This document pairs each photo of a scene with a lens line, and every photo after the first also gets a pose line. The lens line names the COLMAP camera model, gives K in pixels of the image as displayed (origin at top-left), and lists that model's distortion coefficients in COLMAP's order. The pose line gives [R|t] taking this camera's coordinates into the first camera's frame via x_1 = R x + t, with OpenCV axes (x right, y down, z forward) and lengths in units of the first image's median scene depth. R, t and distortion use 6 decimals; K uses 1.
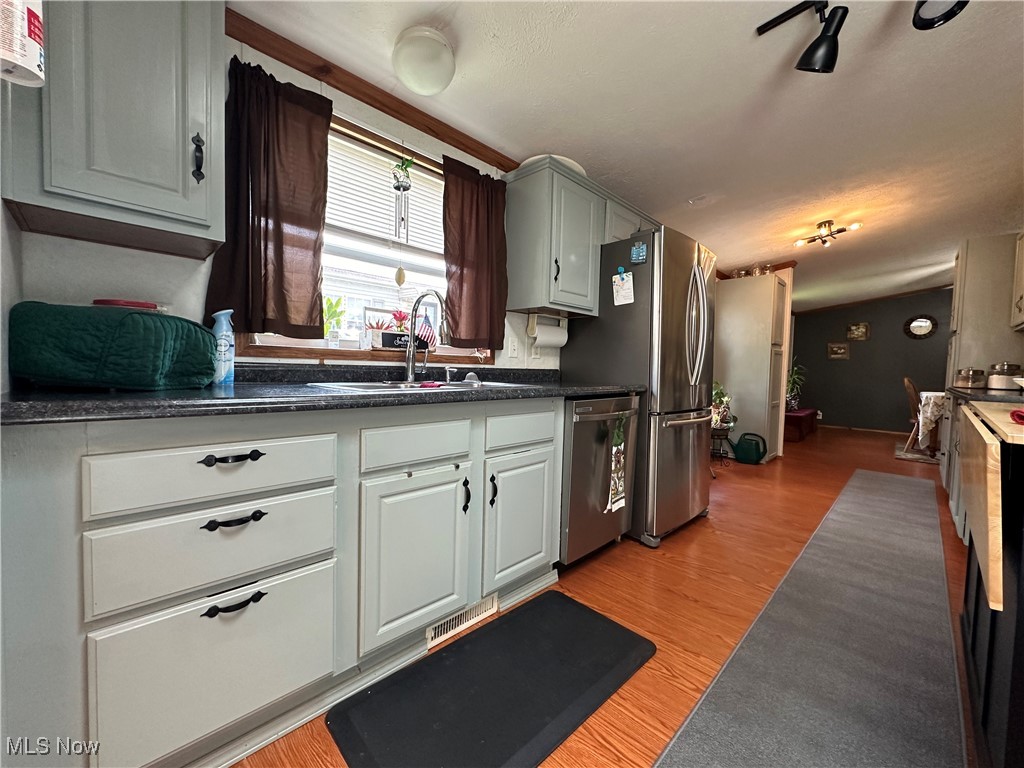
lens RADIAL K [[408.9, 0, 512.6], [0, 408.9, 385.0], [0, 0, 1]] dist [-0.002824, 0.000183]
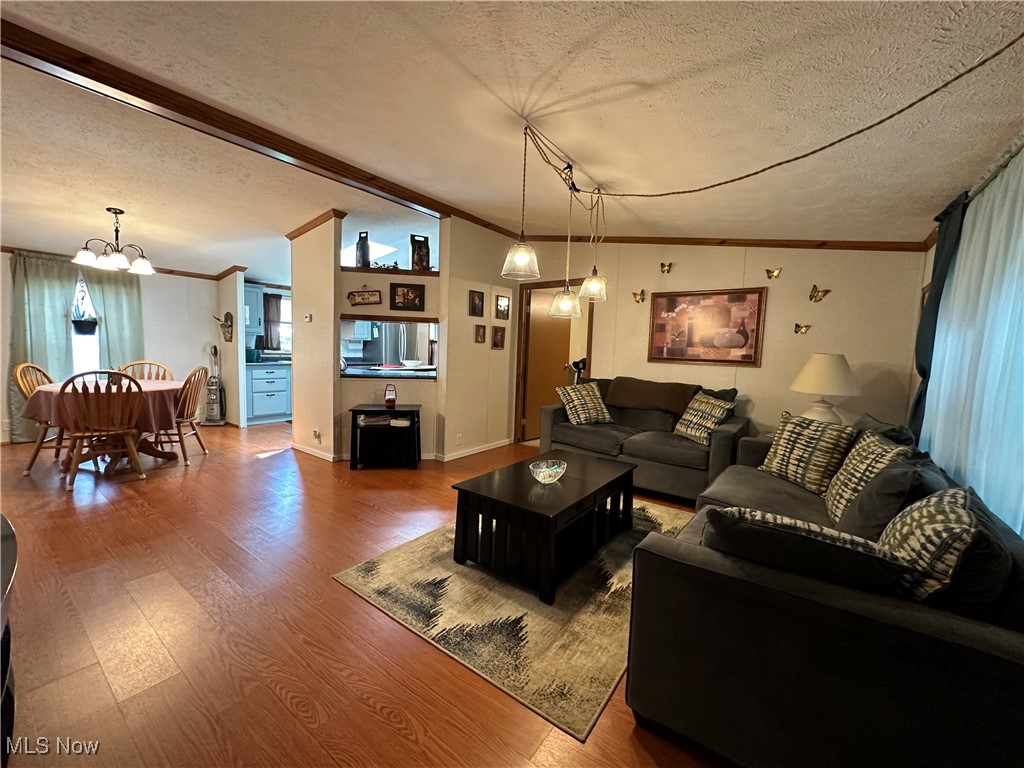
lens RADIAL K [[408.9, 0, 512.6], [0, 408.9, 385.0], [0, 0, 1]] dist [-0.002824, 0.000183]
pose [[0.989948, -0.003483, 0.141388, 1.067674], [-0.002899, 0.998987, 0.044907, 0.035612], [-0.141401, -0.044866, 0.988935, -2.878733]]
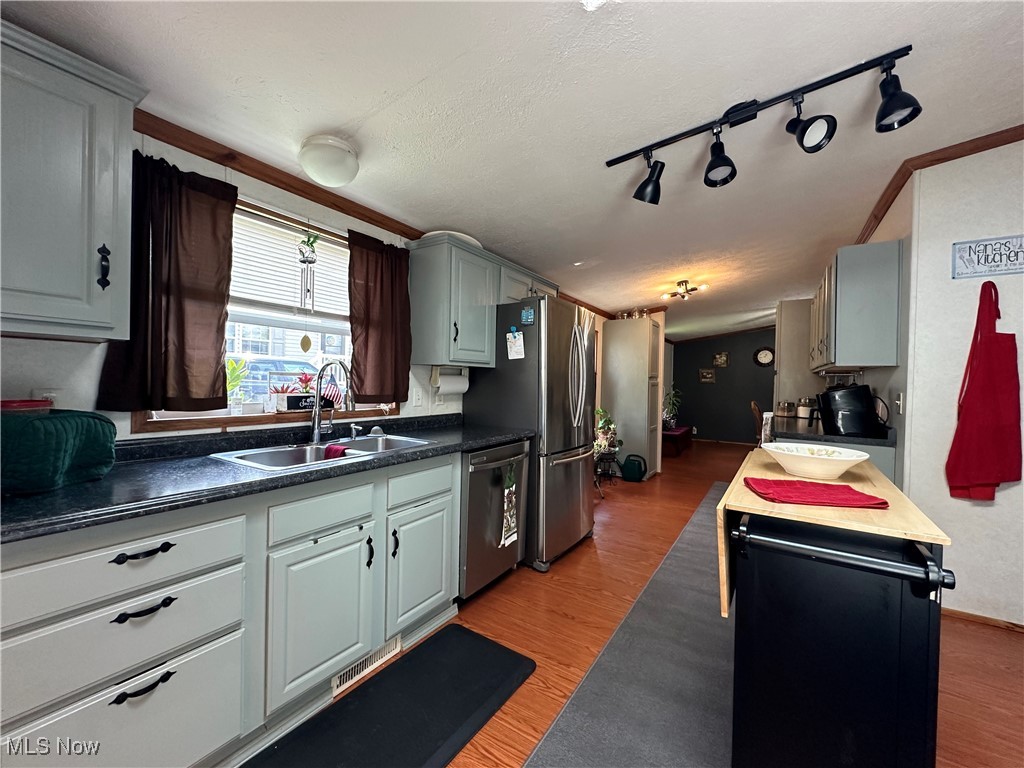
lens RADIAL K [[408.9, 0, 512.6], [0, 408.9, 385.0], [0, 0, 1]] dist [-0.002824, 0.000183]
pose [[0.978961, -0.007472, 0.203910, 0.033370], [0.013858, 0.999457, -0.029905, -0.108872], [-0.203576, 0.032101, 0.978533, -0.141579]]
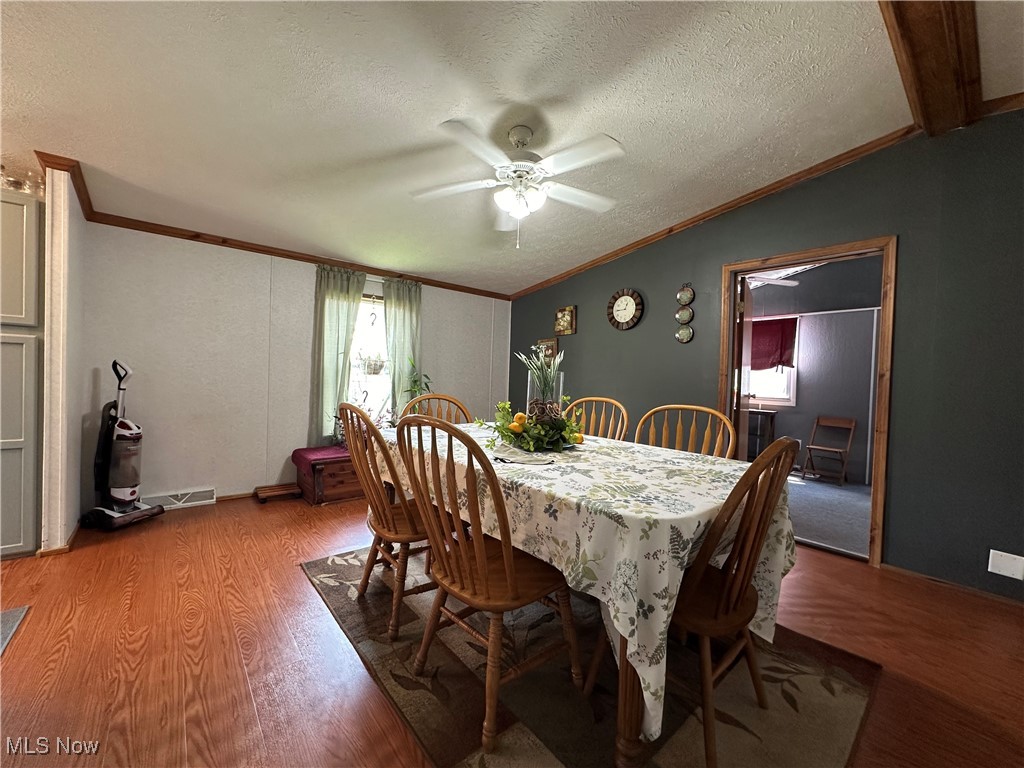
lens RADIAL K [[408.9, 0, 512.6], [0, 408.9, 385.0], [0, 0, 1]] dist [-0.002824, 0.000183]
pose [[0.995287, 0.009422, -0.096518, 3.032295], [-0.012516, 0.999426, -0.031493, -0.040542], [0.096166, 0.032552, 0.994833, 1.342193]]
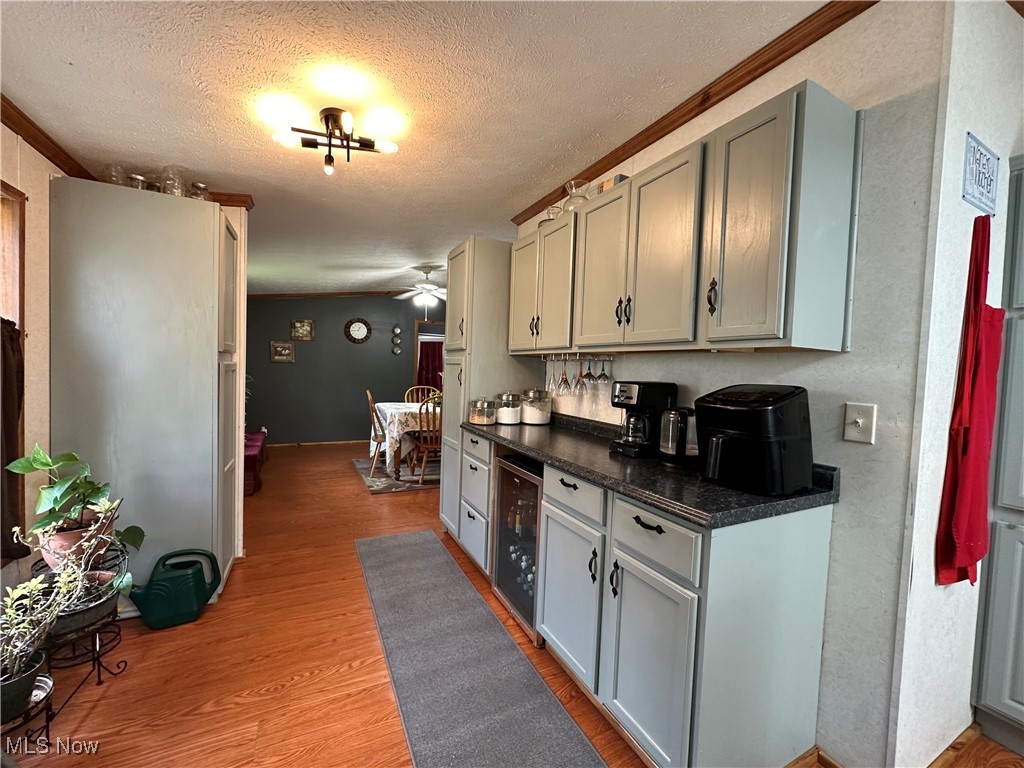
lens RADIAL K [[408.9, 0, 512.6], [0, 408.9, 385.0], [0, 0, 1]] dist [-0.002824, 0.000183]
pose [[0.317031, -0.046456, 0.947277, 0.641301], [0.014373, 0.998920, 0.044179, -0.173896], [-0.948306, -0.000391, 0.317356, 1.161288]]
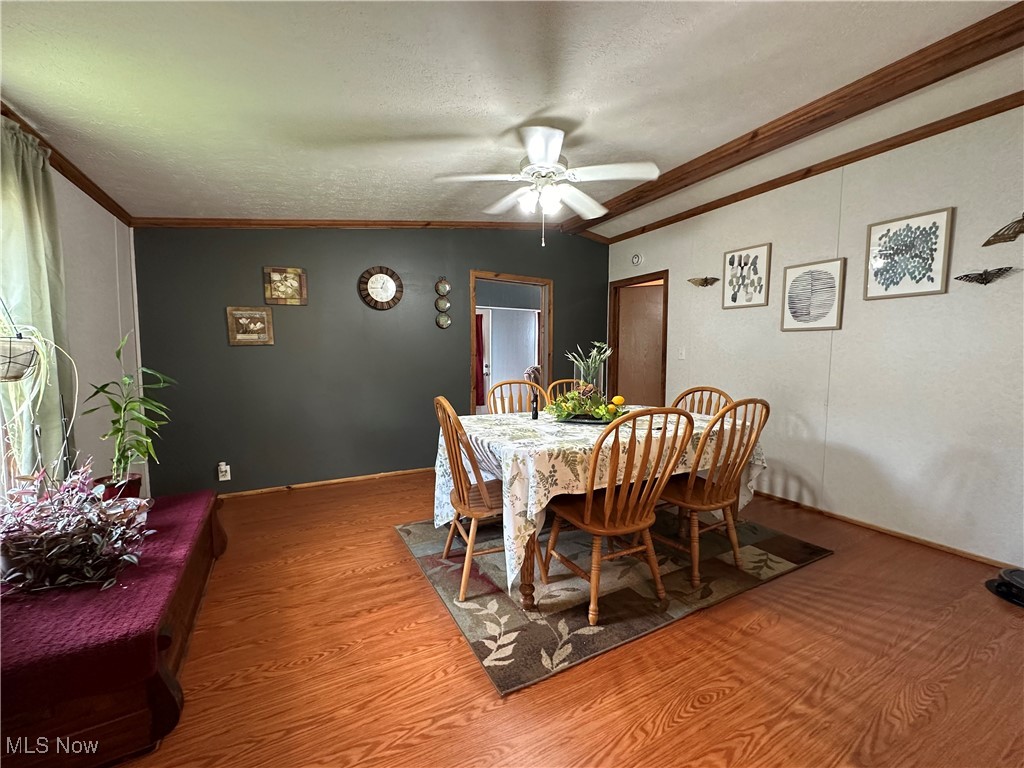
lens RADIAL K [[408.9, 0, 512.6], [0, 408.9, 385.0], [0, 0, 1]] dist [-0.002824, 0.000183]
pose [[0.293998, -0.095279, 0.951045, 1.688986], [0.047464, 0.995247, 0.085035, -0.161523], [-0.954627, 0.020141, 0.297123, 2.229214]]
